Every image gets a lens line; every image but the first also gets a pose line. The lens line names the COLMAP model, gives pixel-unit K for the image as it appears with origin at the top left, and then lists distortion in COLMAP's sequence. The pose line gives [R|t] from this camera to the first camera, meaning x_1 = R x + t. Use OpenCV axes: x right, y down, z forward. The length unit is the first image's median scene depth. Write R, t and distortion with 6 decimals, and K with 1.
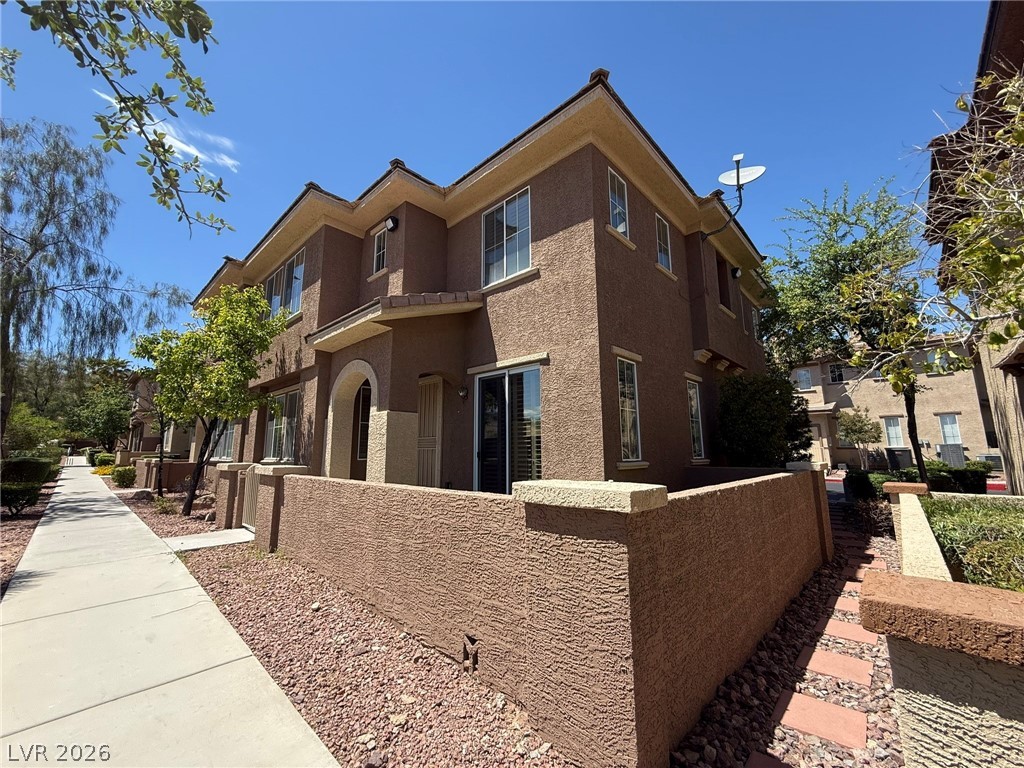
lens RADIAL K [[406.3, 0, 510.7], [0, 406.3, 385.2], [0, 0, 1]] dist [0.000992, -0.000193]
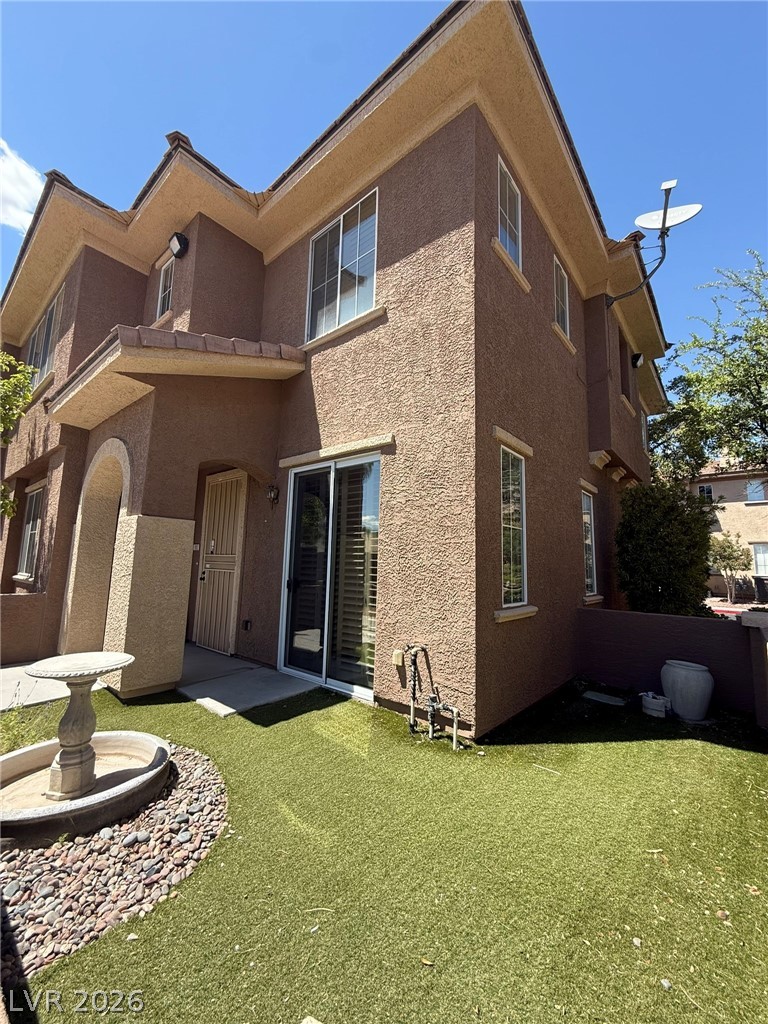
lens RADIAL K [[406.3, 0, 384.2], [0, 406.3, 512.1], [0, 0, 1]] dist [0.000992, -0.000193]
pose [[0.998065, 0.038096, 0.049133, 0.041523], [-0.039921, 0.998528, 0.036714, 0.016565], [-0.047662, -0.038604, 0.998117, 0.294335]]
